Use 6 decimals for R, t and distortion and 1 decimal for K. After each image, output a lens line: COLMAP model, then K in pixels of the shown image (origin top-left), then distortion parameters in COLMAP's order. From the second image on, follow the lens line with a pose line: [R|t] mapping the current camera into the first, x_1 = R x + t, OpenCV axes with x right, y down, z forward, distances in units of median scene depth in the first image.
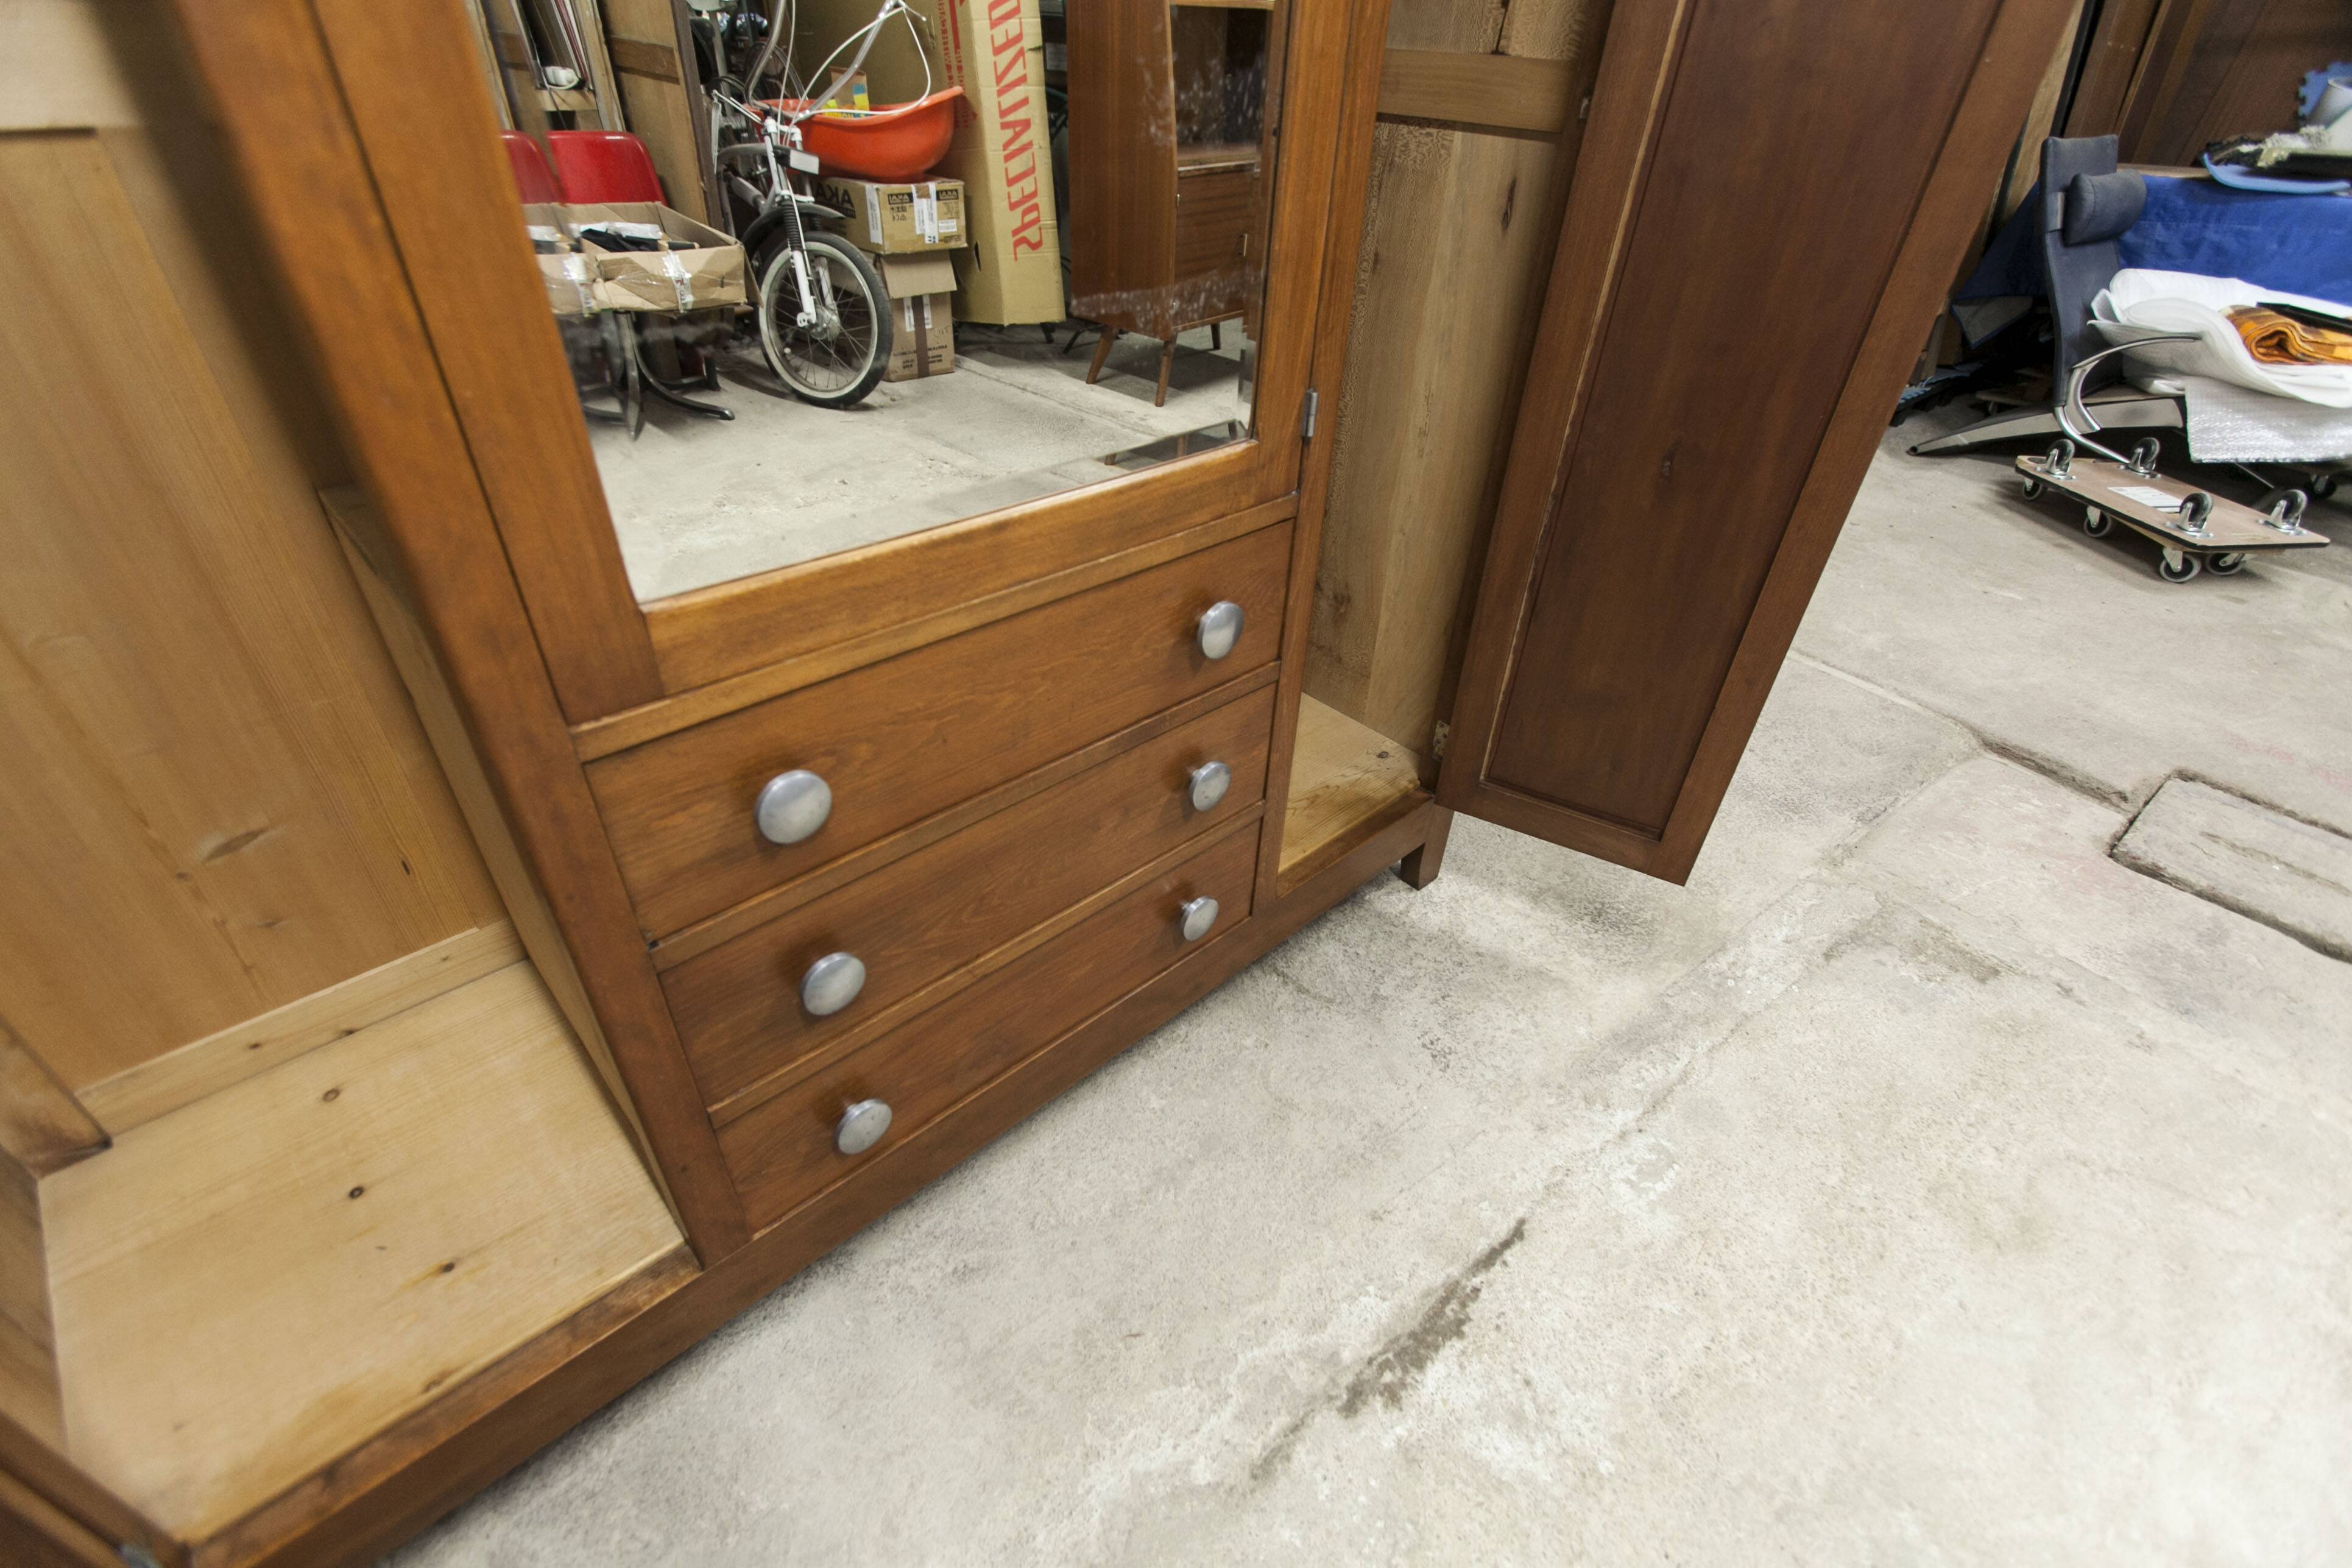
lens RADIAL K [[1048.1, 0, 1174.2], [0, 1048.1, 792.0], [0, 0, 1]] dist [-0.003460, 0.002737]
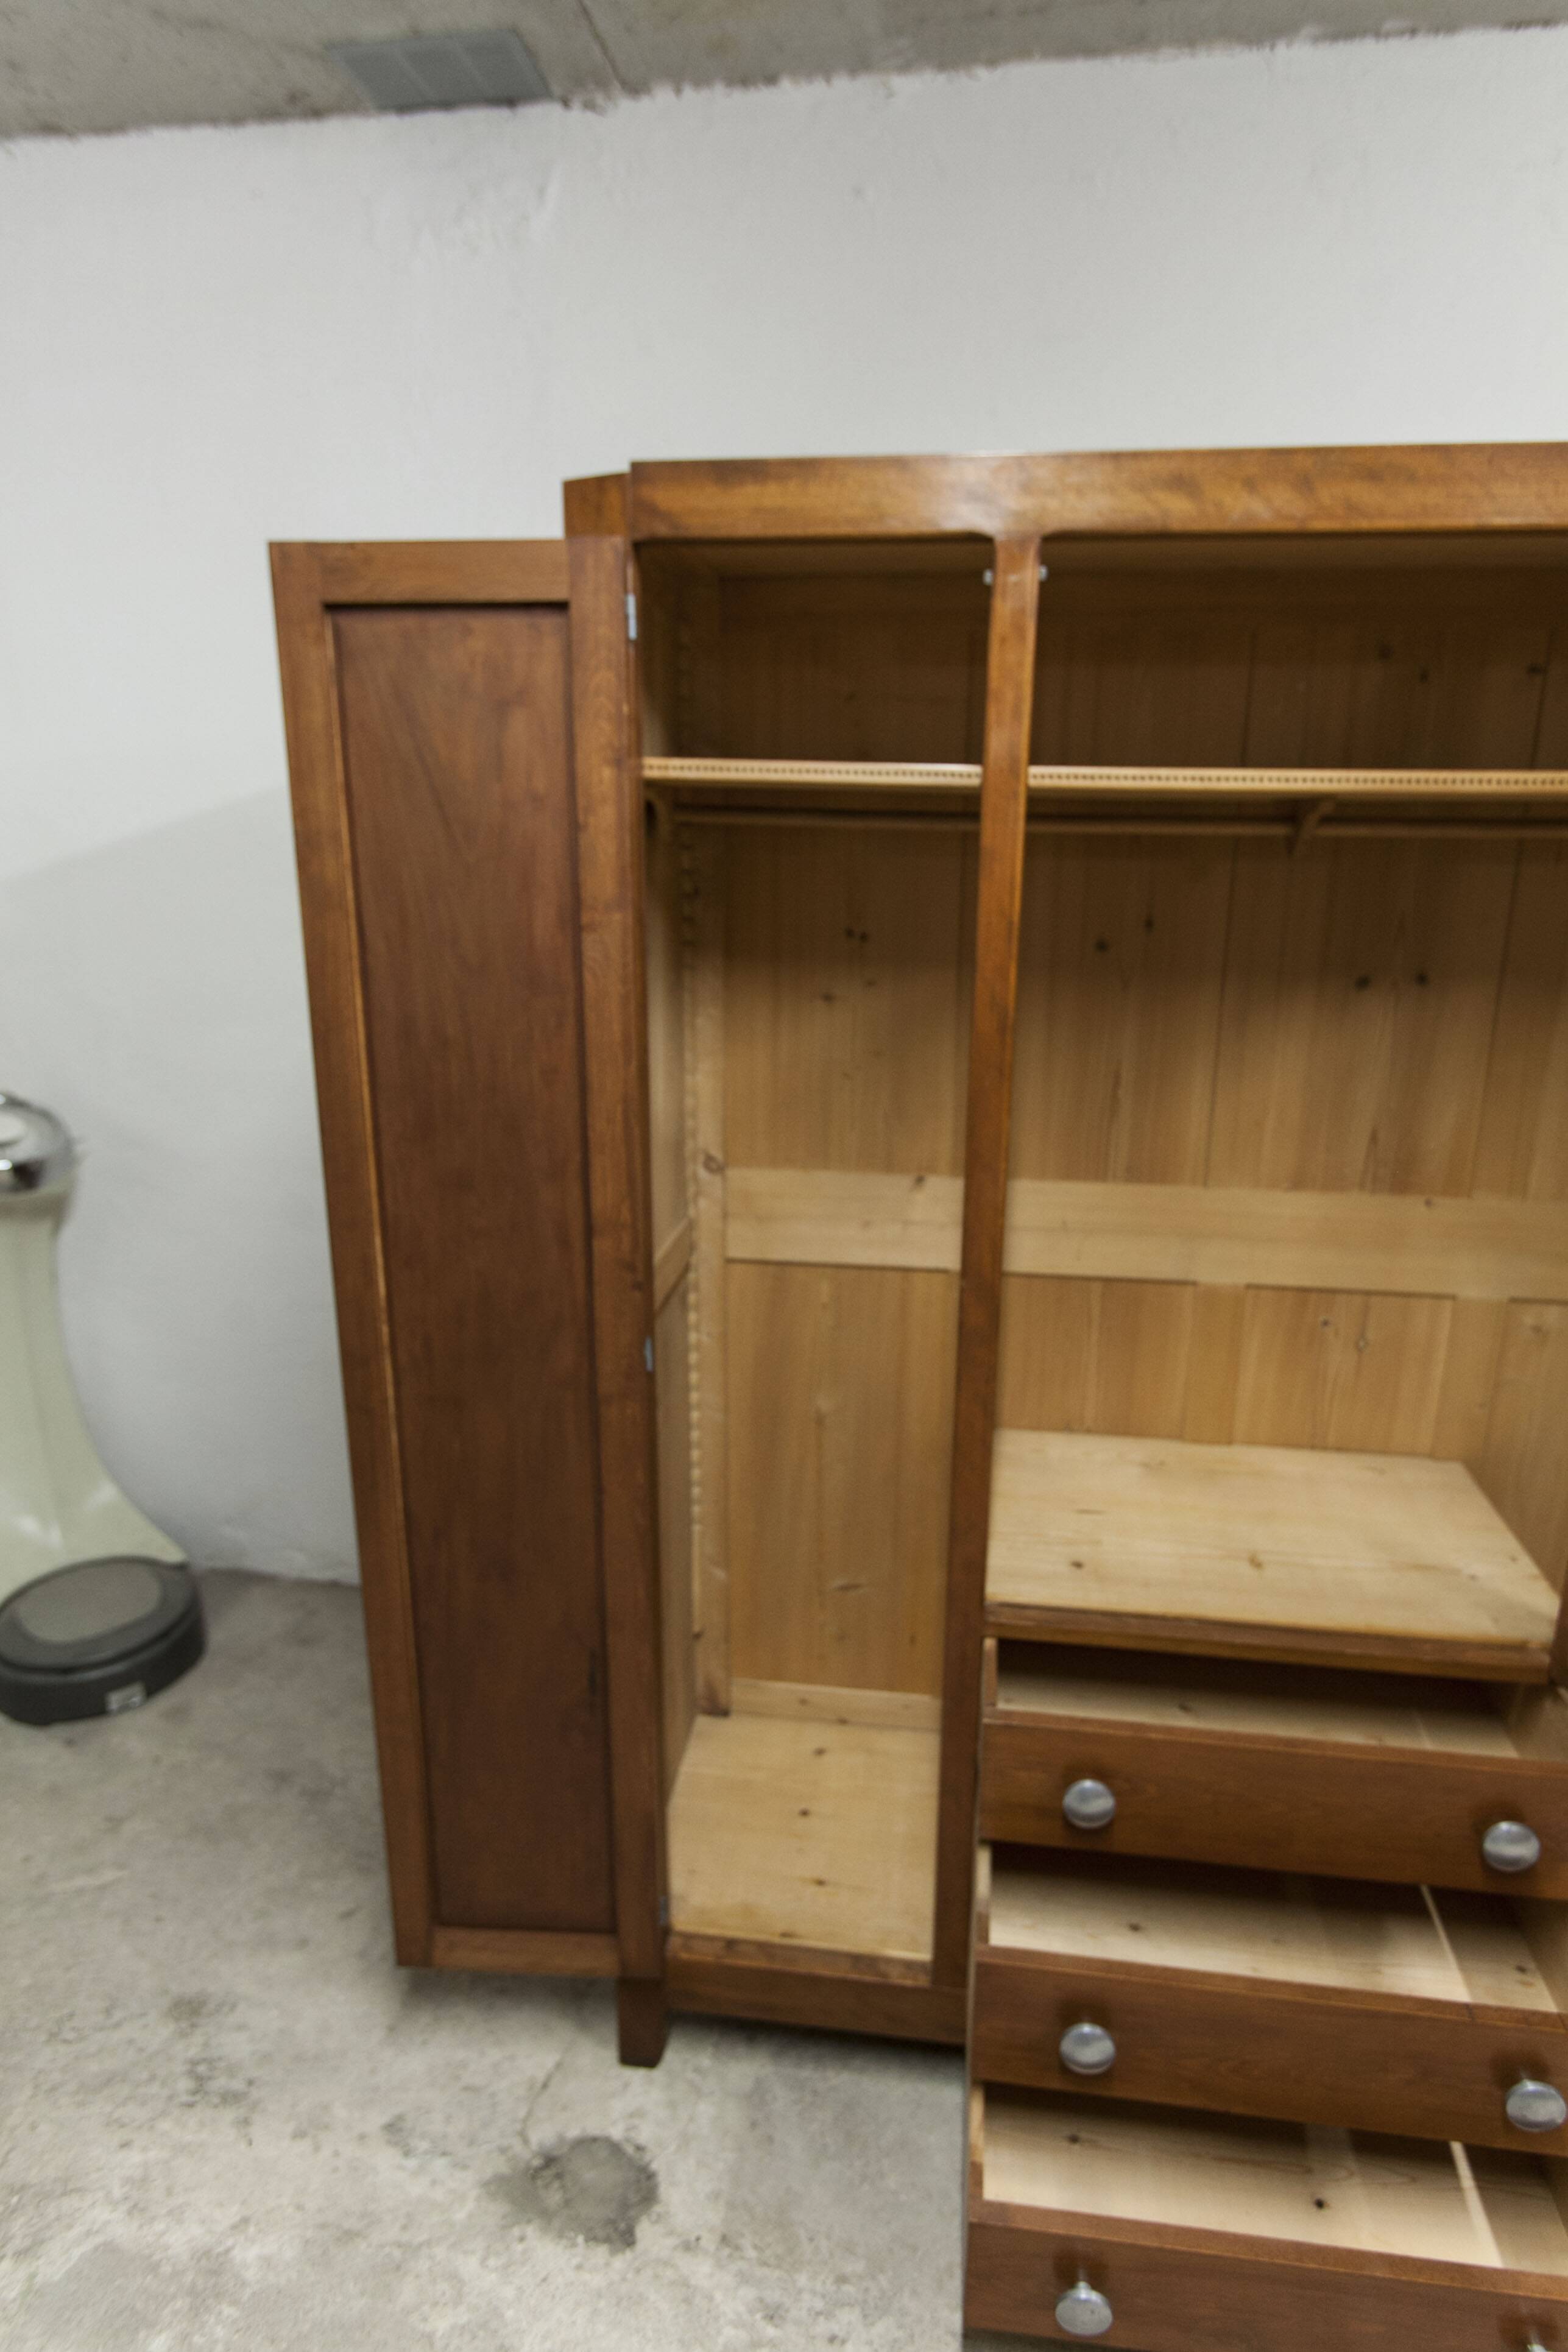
lens RADIAL K [[1313.4, 0, 808.4], [0, 1313.4, 1179.6], [0, 0, 1]] dist [-0.010834, 0.004652]
pose [[0.639235, 0.169007, -0.750210, 0.584640], [-0.443230, 0.878186, -0.179827, -0.122008], [0.628432, 0.447467, 0.636276, -0.734212]]
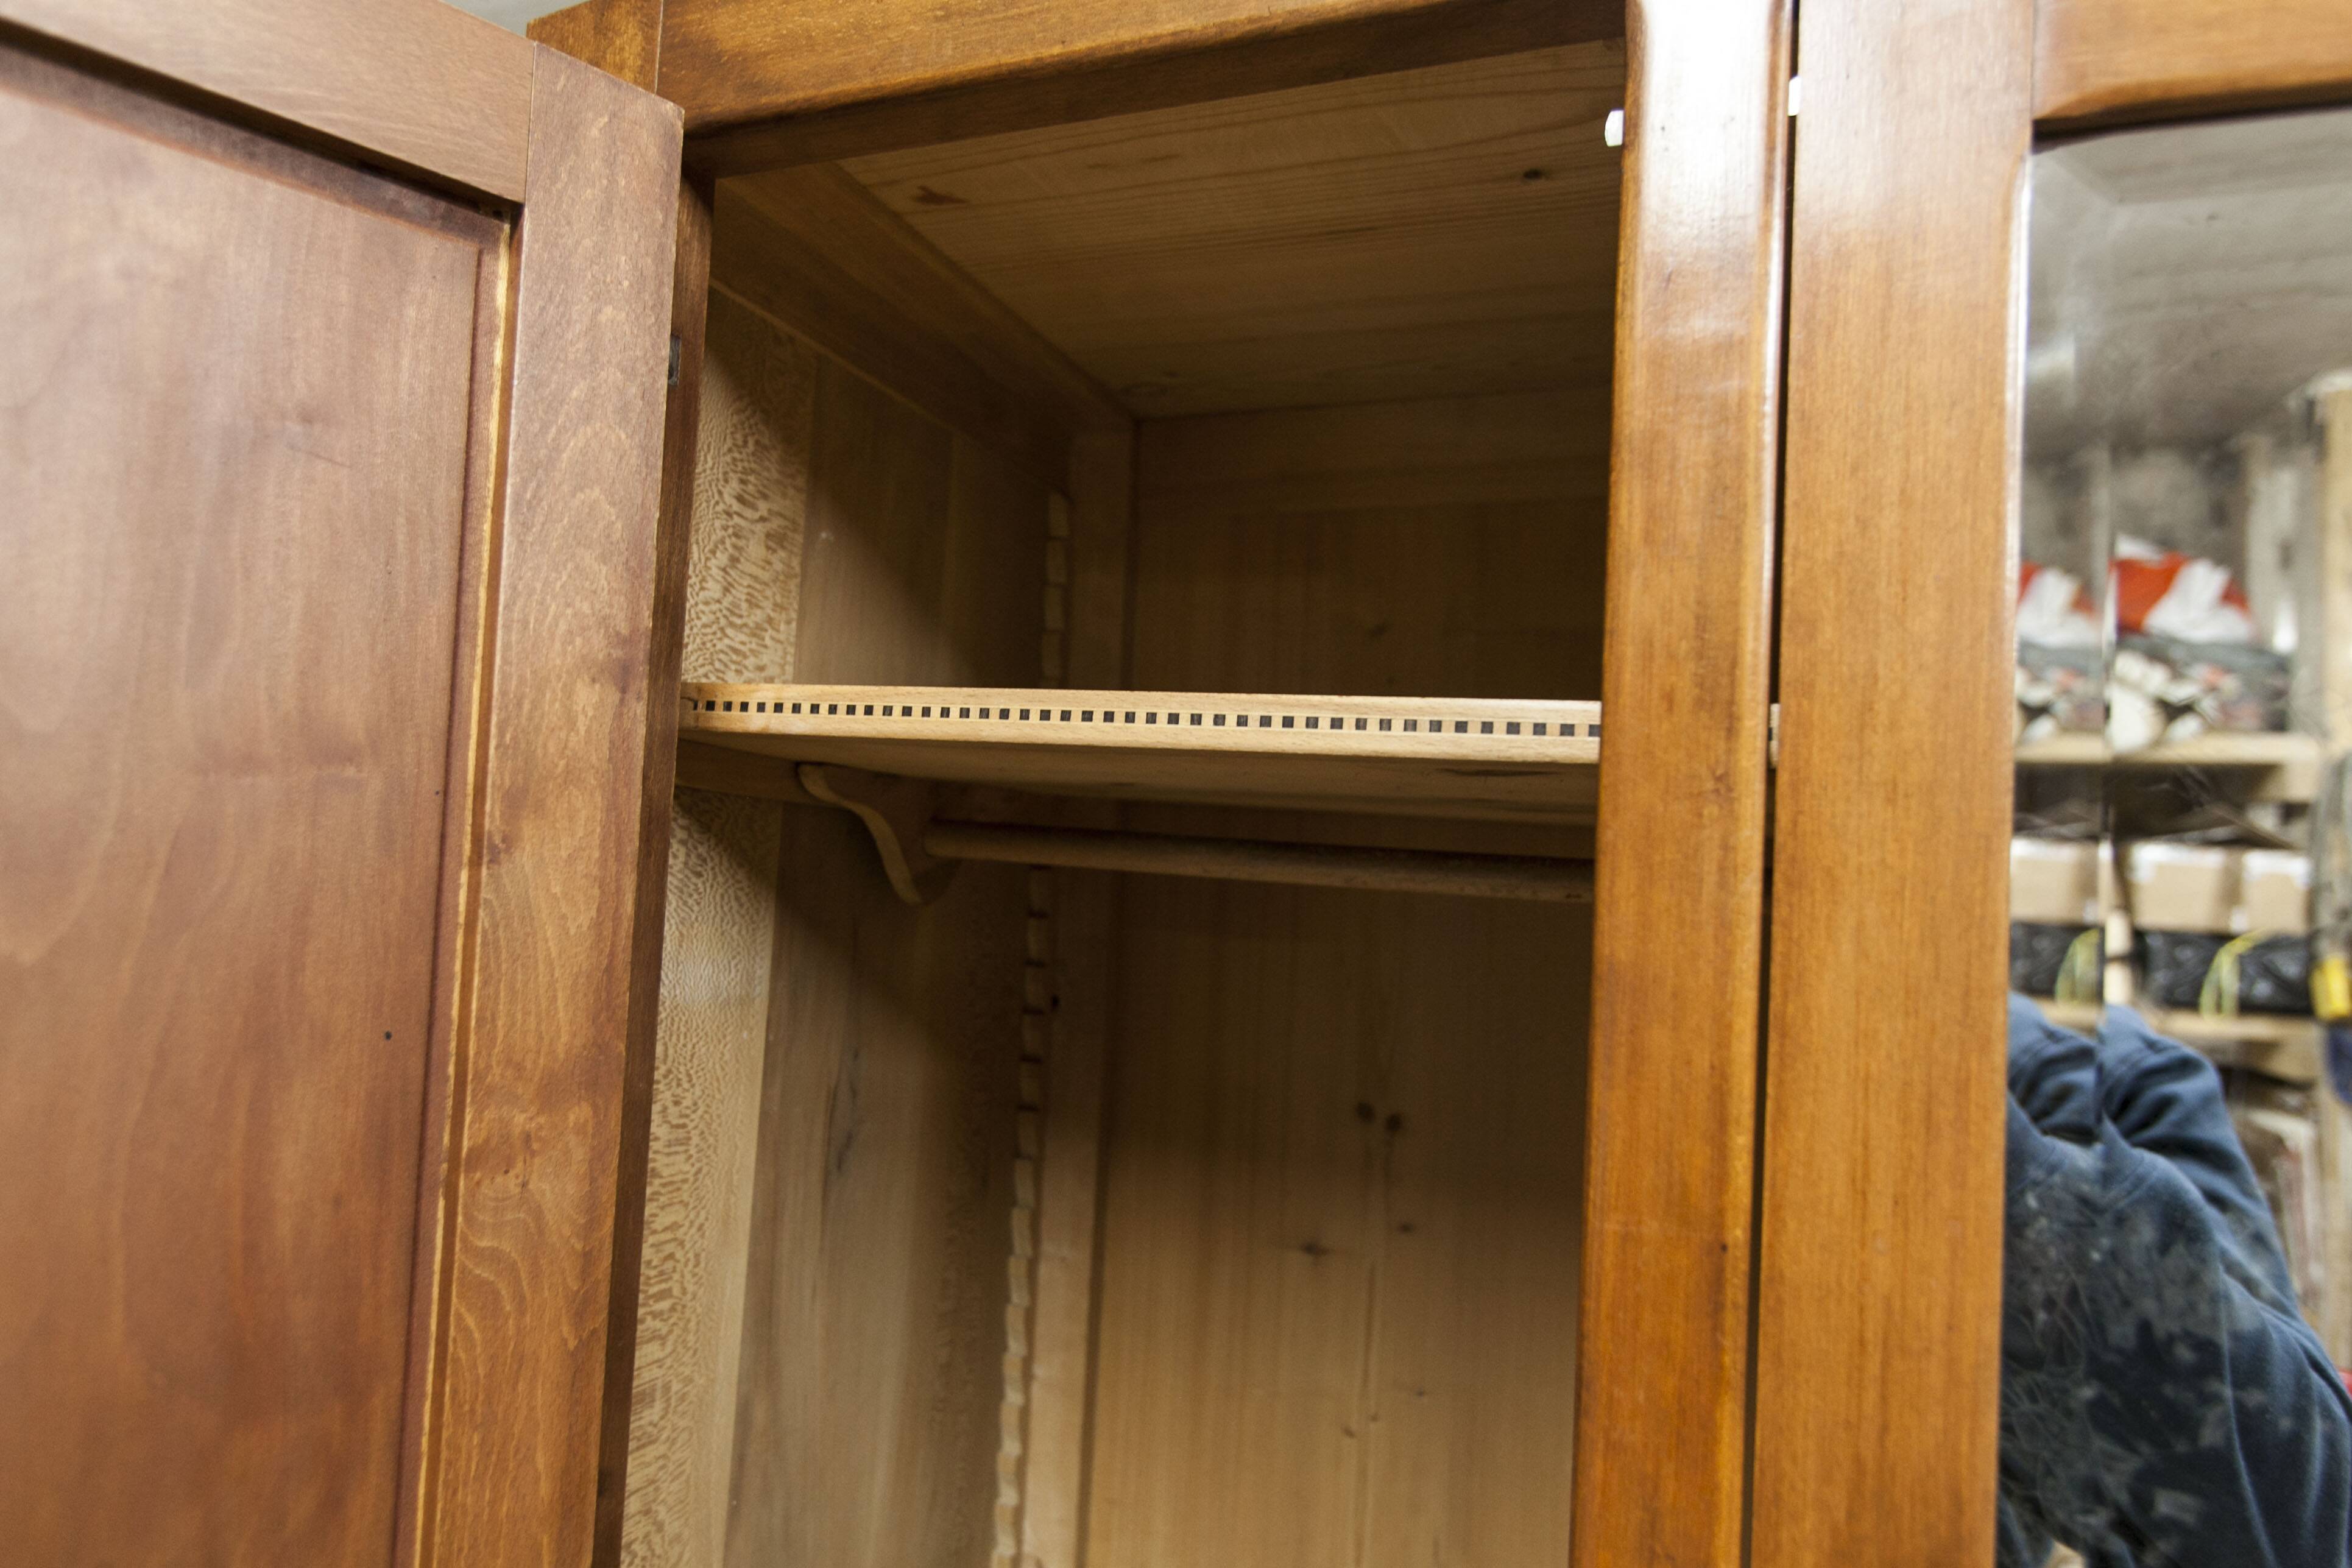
lens RADIAL K [[1410.6, 0, 1176.2], [0, 1410.6, 797.3], [0, 0, 1]] dist [-0.010252, 0.008973]
pose [[0.440102, -0.067691, -0.895393, -0.056393], [-0.558295, 0.760364, -0.331895, -0.574422], [0.703291, 0.645960, 0.296846, -0.155968]]
